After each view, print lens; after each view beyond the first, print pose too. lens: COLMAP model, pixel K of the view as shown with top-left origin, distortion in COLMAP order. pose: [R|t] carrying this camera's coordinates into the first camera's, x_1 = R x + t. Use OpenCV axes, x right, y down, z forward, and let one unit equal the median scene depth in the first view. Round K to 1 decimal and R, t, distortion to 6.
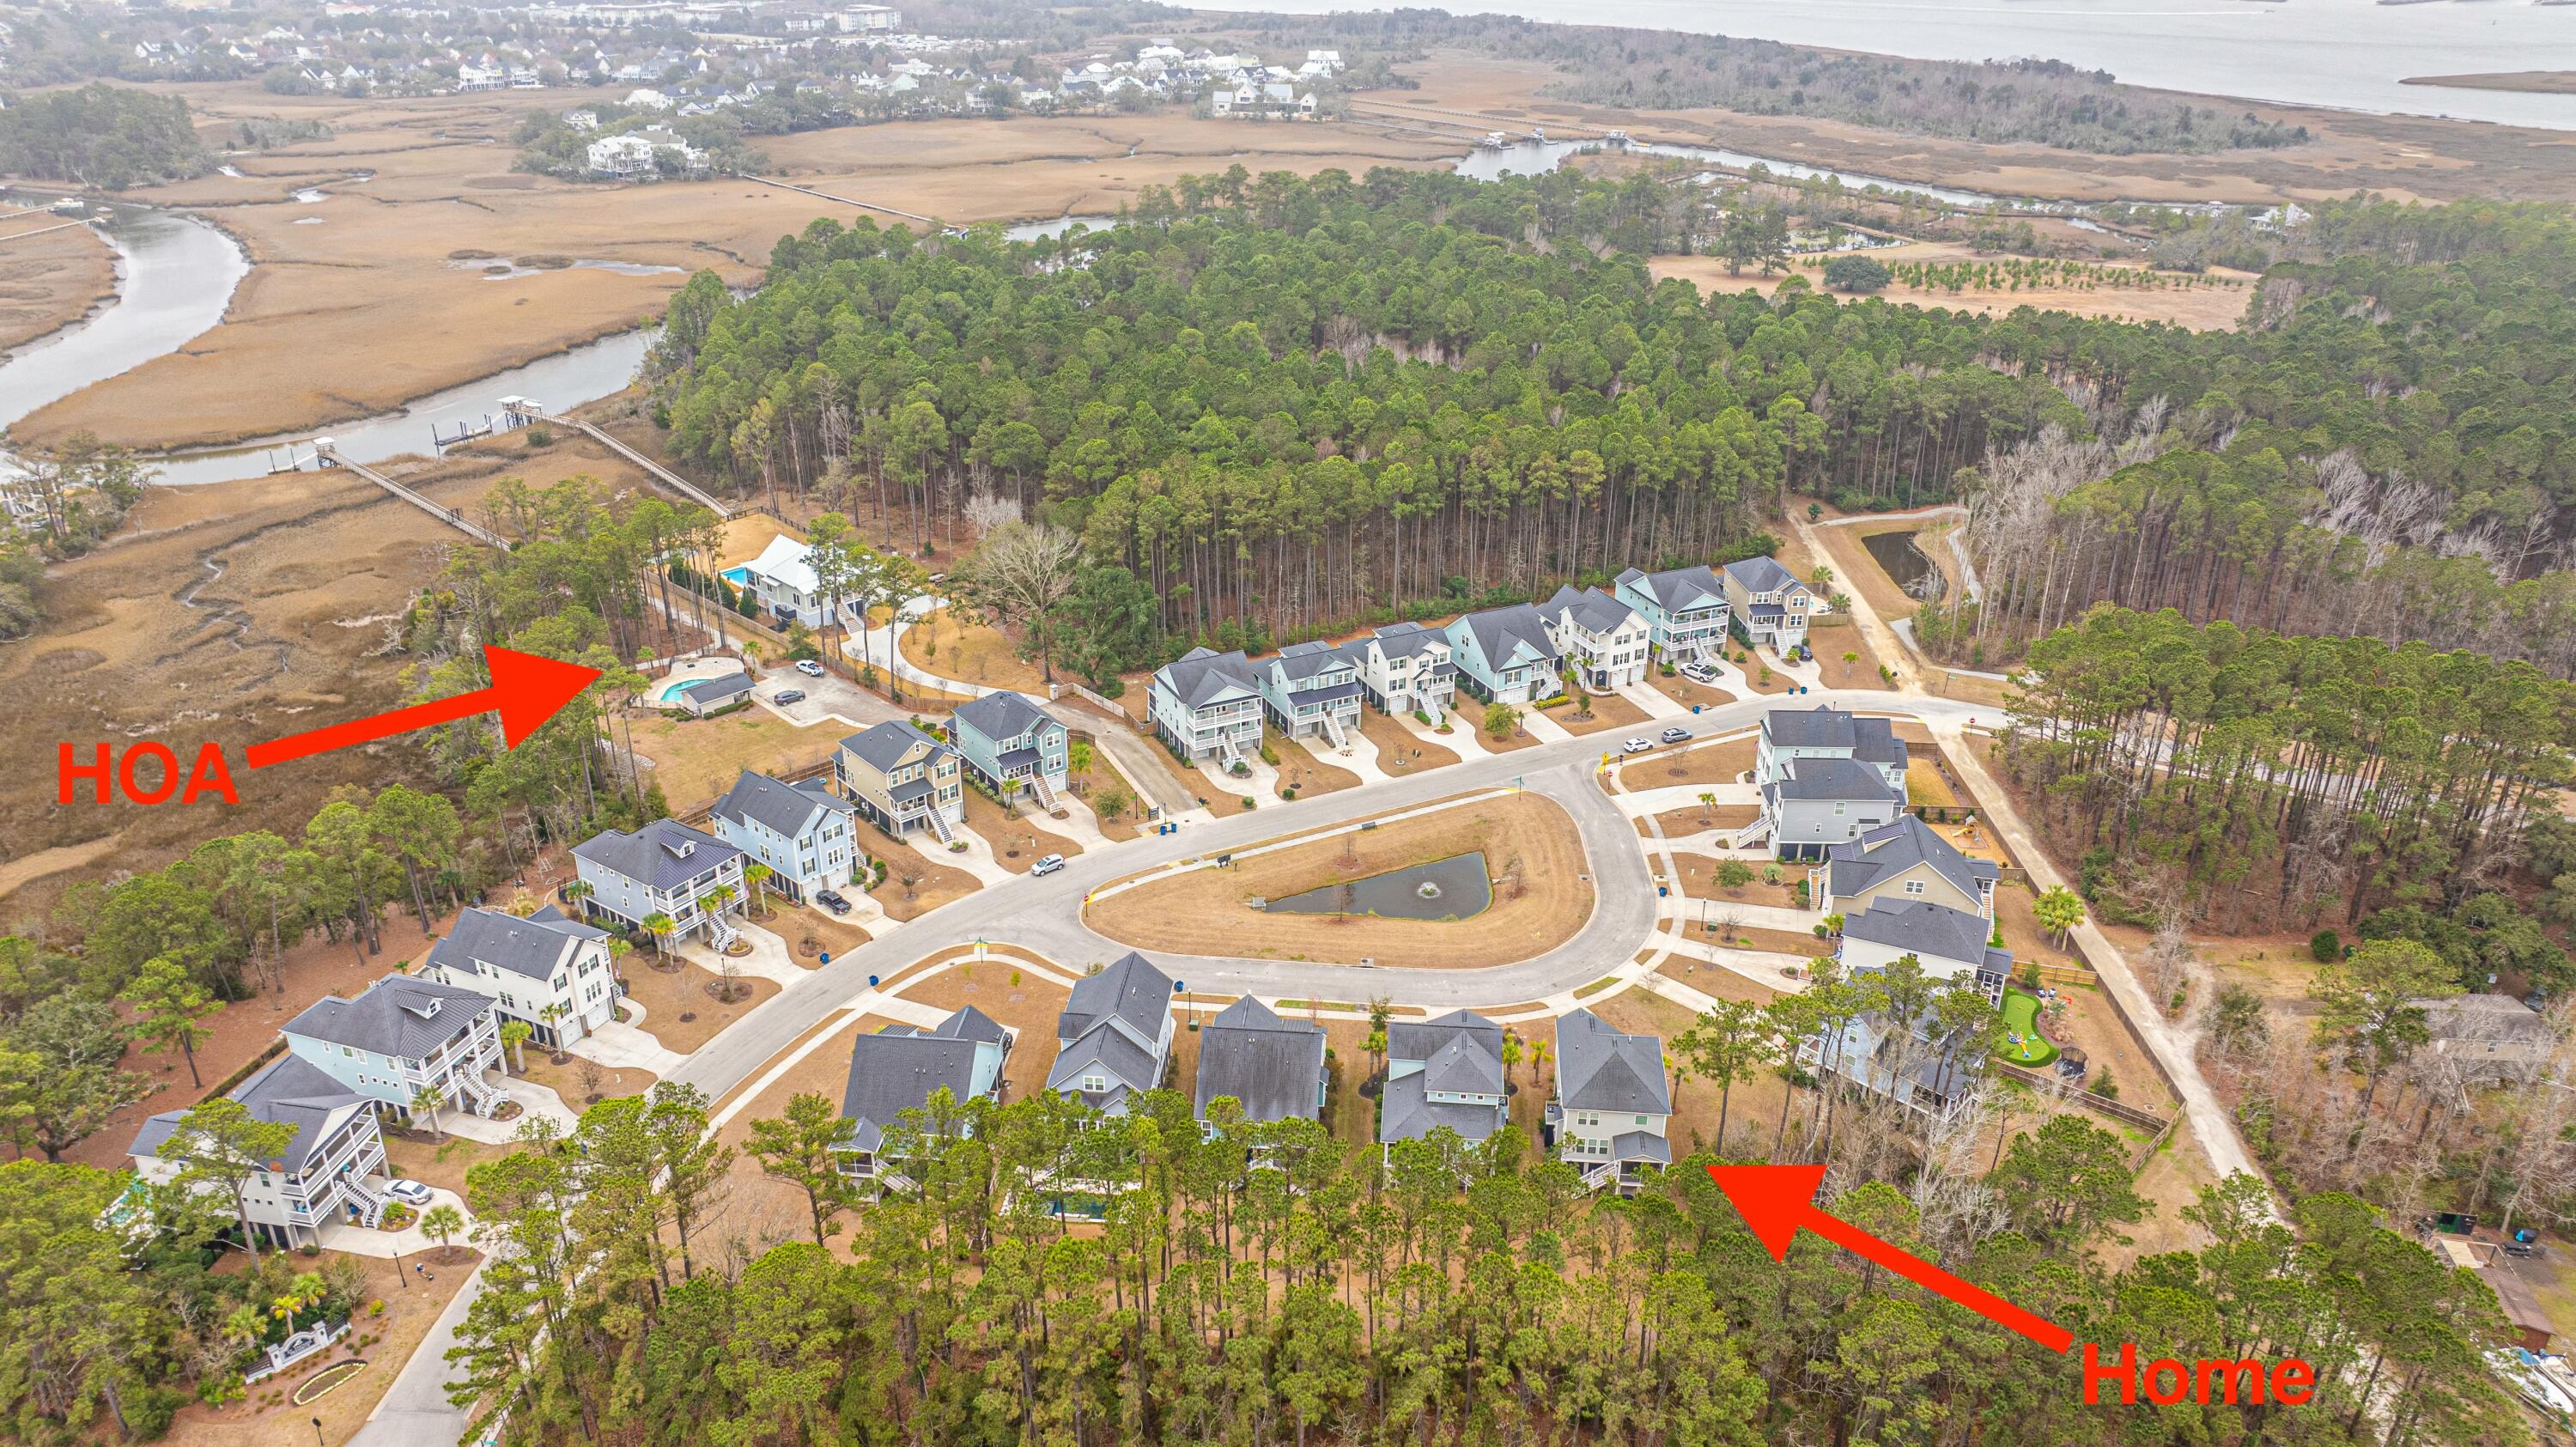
lens RADIAL K [[1802.6, 0, 1302.0], [0, 1802.6, 716.8], [0, 0, 1]] dist [-0.001962, -0.046103]
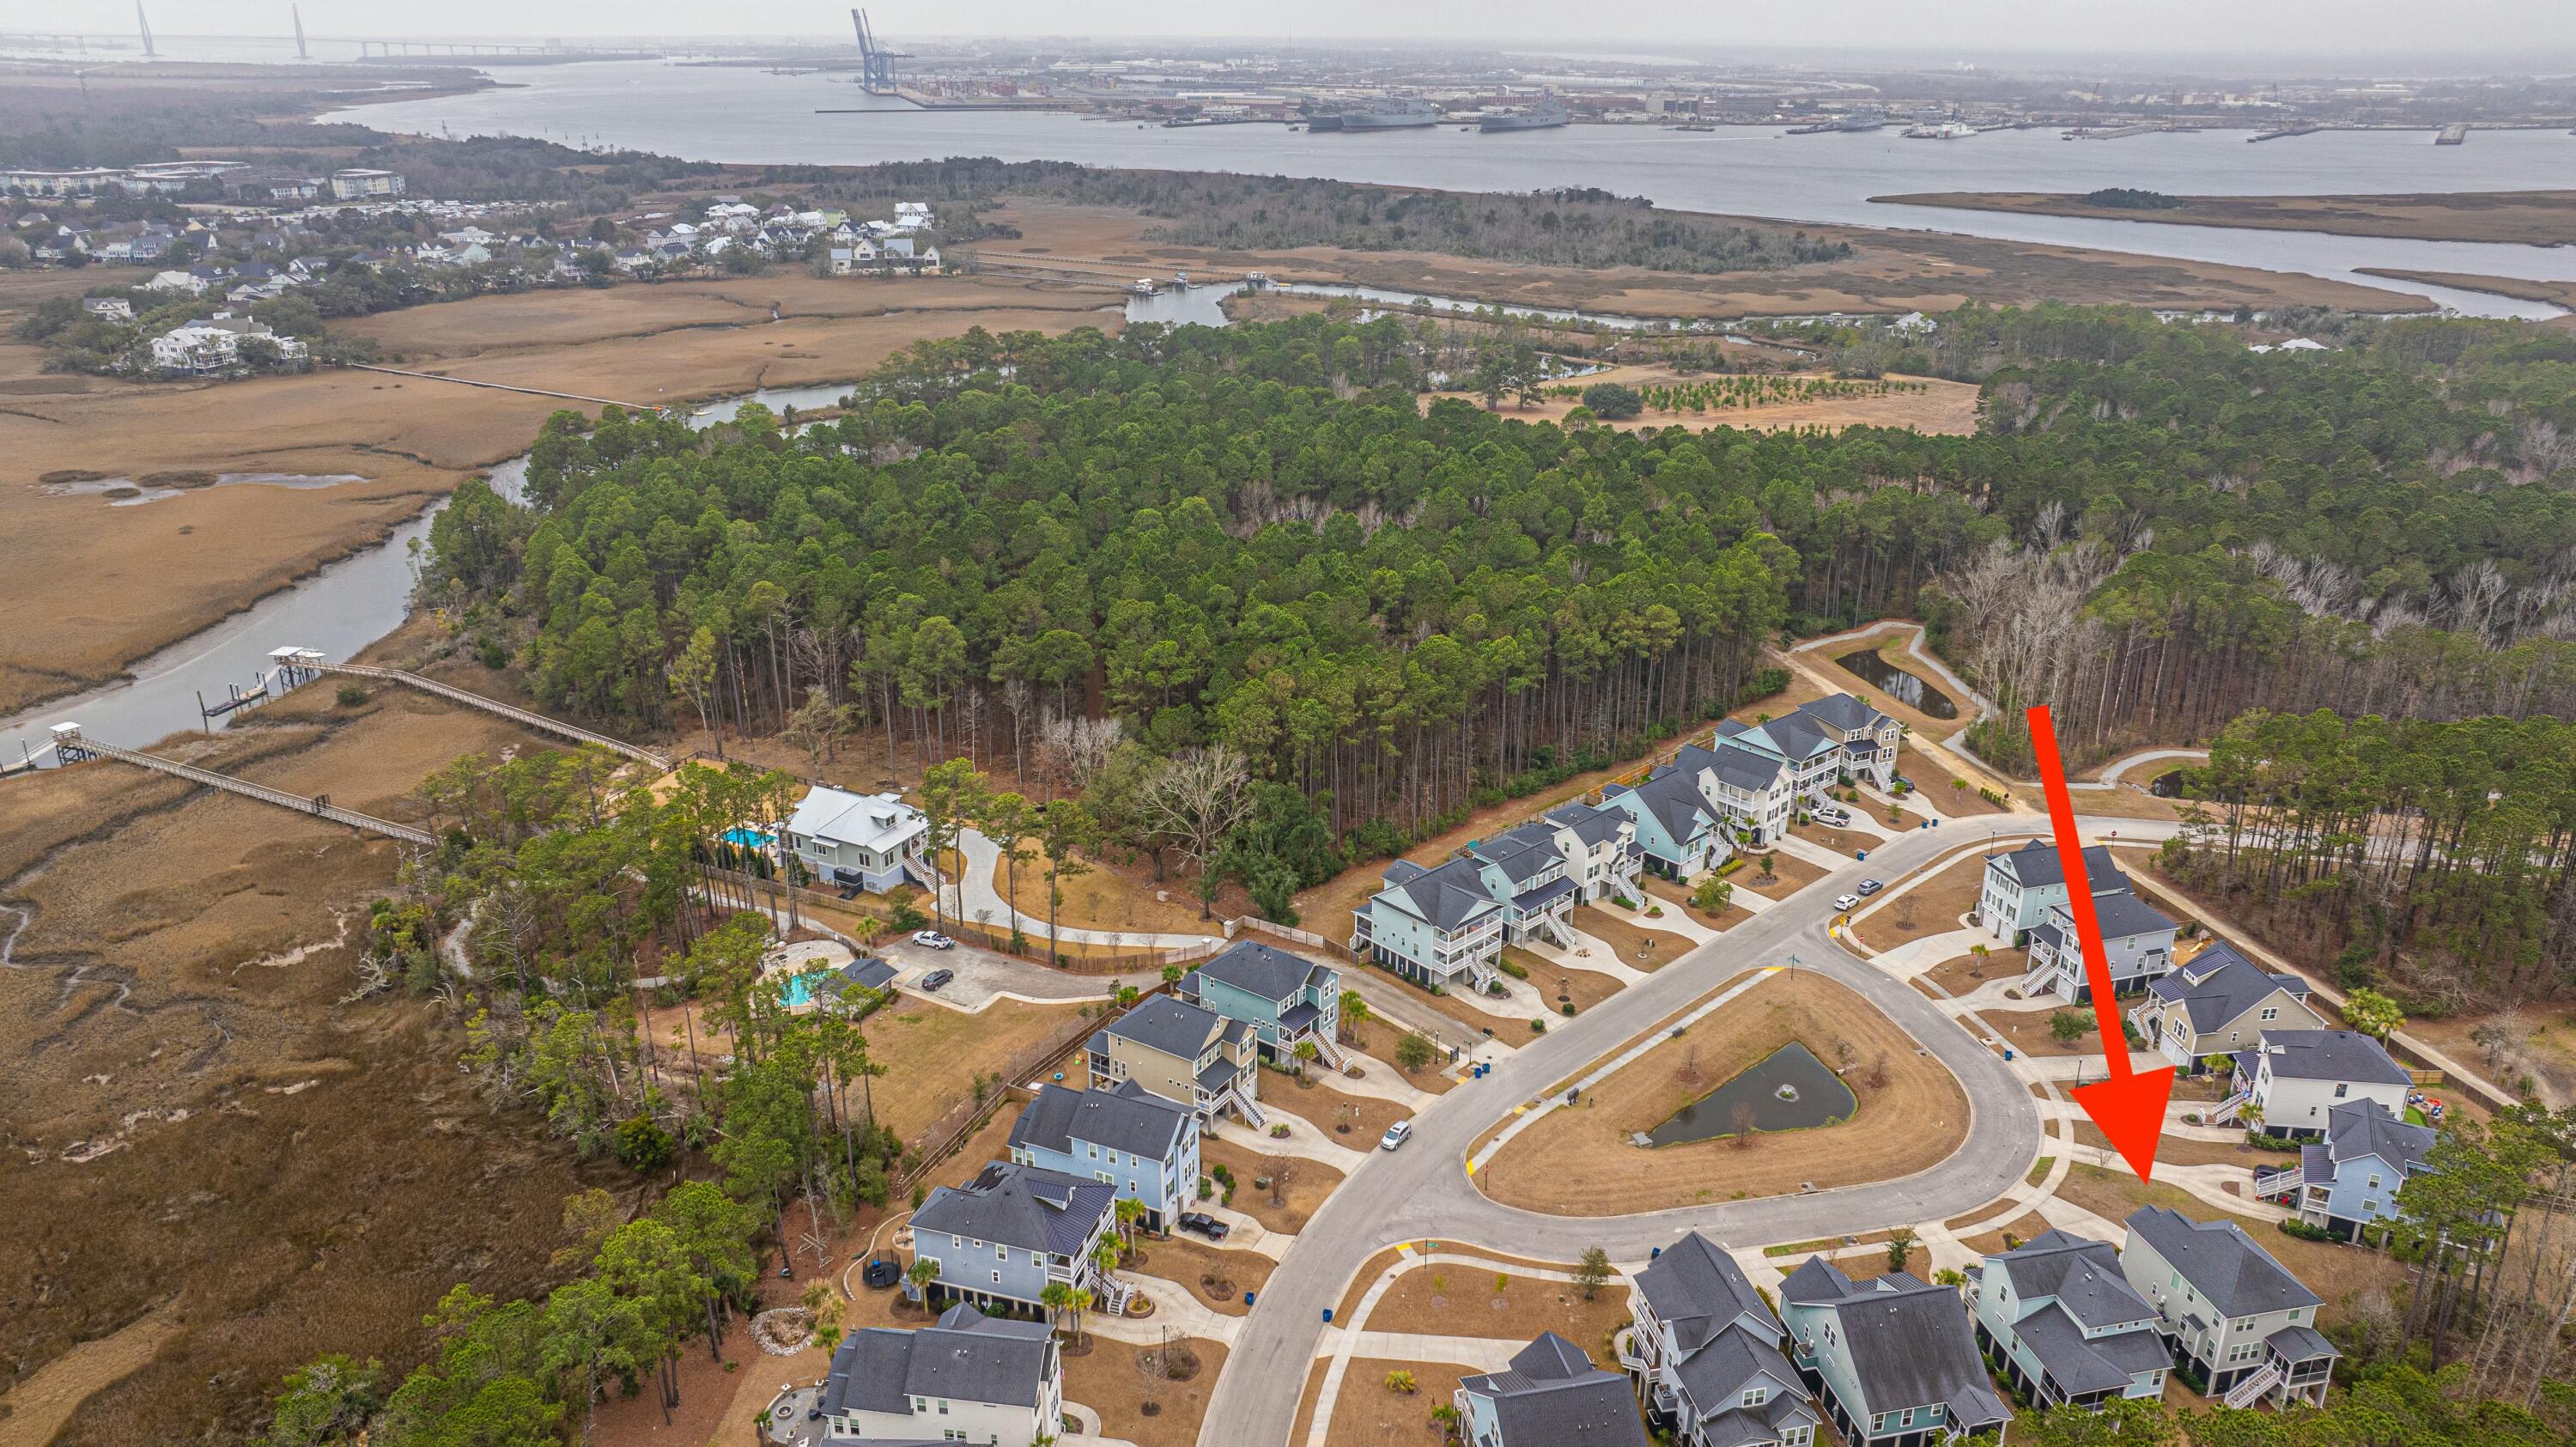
lens RADIAL K [[1802.7, 0, 1304.1], [0, 1802.7, 721.4], [0, 0, 1]] dist [-0.020073, 0.005491]
pose [[0.956159, -0.108143, 0.272147, -0.282311], [0.126253, 0.990743, -0.049881, -0.056367], [-0.264234, 0.082054, 0.960962, 0.105305]]
